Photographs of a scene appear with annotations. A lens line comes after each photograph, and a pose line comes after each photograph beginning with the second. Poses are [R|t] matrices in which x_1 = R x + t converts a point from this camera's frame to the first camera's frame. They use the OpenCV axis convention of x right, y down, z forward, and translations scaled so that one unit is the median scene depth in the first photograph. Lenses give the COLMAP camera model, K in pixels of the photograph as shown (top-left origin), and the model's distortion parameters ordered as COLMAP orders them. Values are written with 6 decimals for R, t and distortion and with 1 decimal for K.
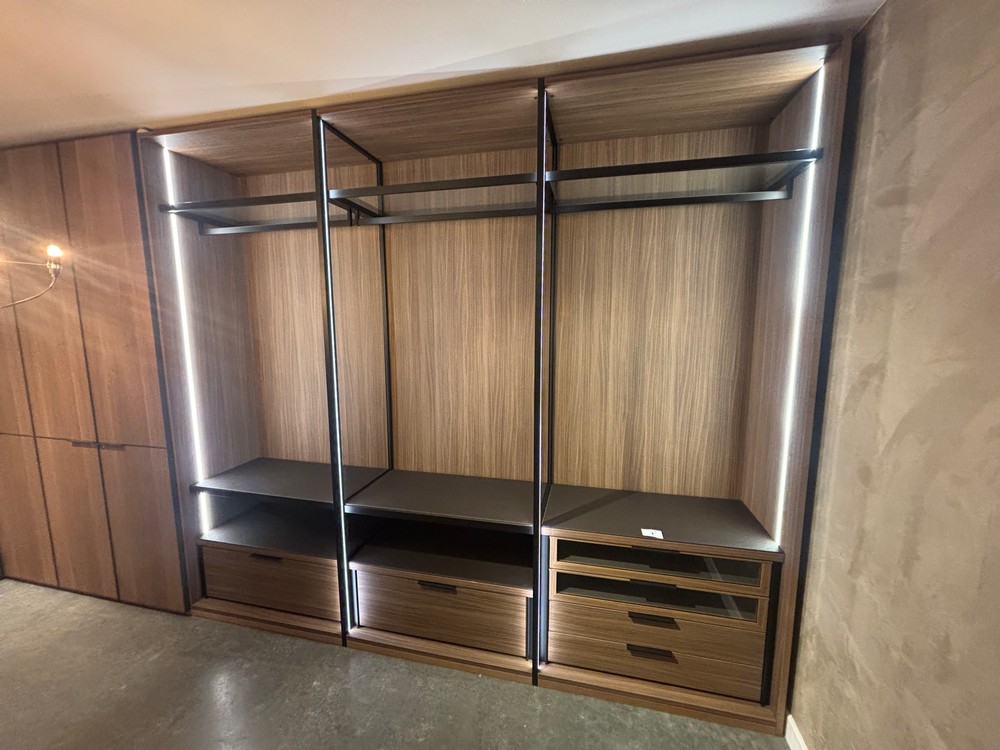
lens RADIAL K [[401.0, 0, 498.6], [0, 401.0, 376.1], [0, 0, 1]] dist [0.000178, 0.000520]
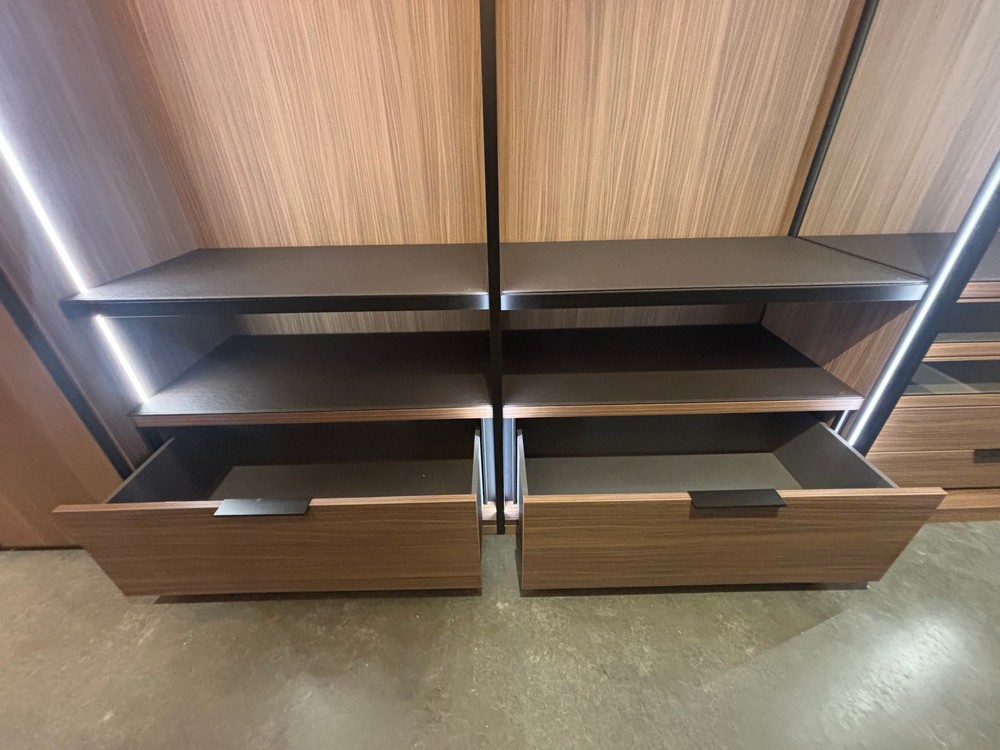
lens RADIAL K [[401.0, 0, 500.6], [0, 401.0, 375.6], [0, 0, 1]] dist [0.000178, 0.000520]
pose [[0.968795, -0.138802, 0.205355, -0.475765], [0.048211, 0.918197, 0.393179, 0.224506], [-0.243131, -0.371010, 0.896236, 0.555595]]
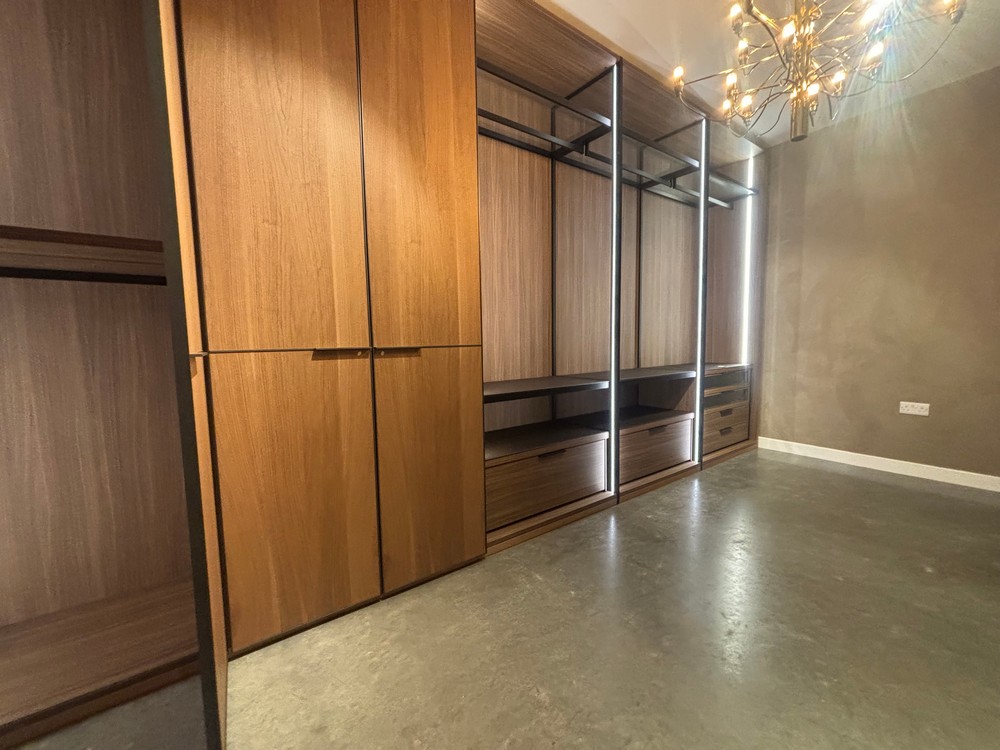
lens RADIAL K [[401.0, 0, 499.9], [0, 401.0, 375.1], [0, 0, 1]] dist [0.000178, 0.000520]
pose [[0.651664, -0.078905, 0.754392, -1.479756], [0.120165, 0.992754, 0.000035, 0.254692], [-0.748929, 0.090629, 0.656424, 0.449446]]
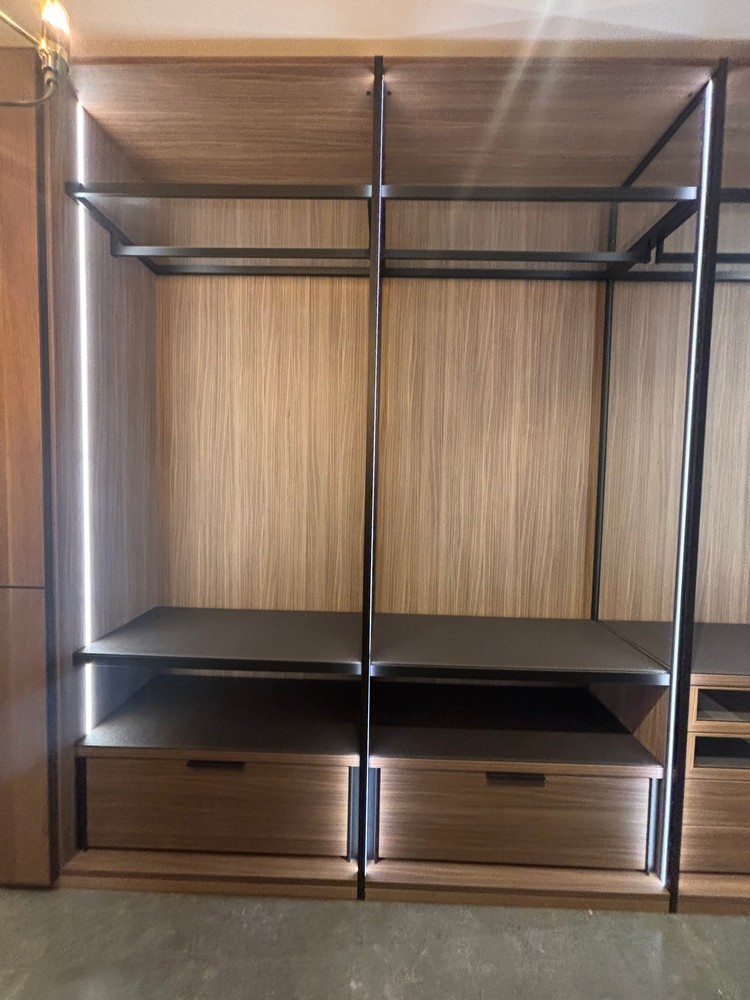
lens RADIAL K [[401.0, 0, 374.1], [0, 401.0, 499.8], [0, 0, 1]] dist [0.000178, 0.000520]
pose [[0.978201, 0.011522, 0.207340, -0.501741], [0.005601, 0.996632, -0.081807, 0.107814], [-0.207584, 0.081185, 0.974842, 0.340028]]
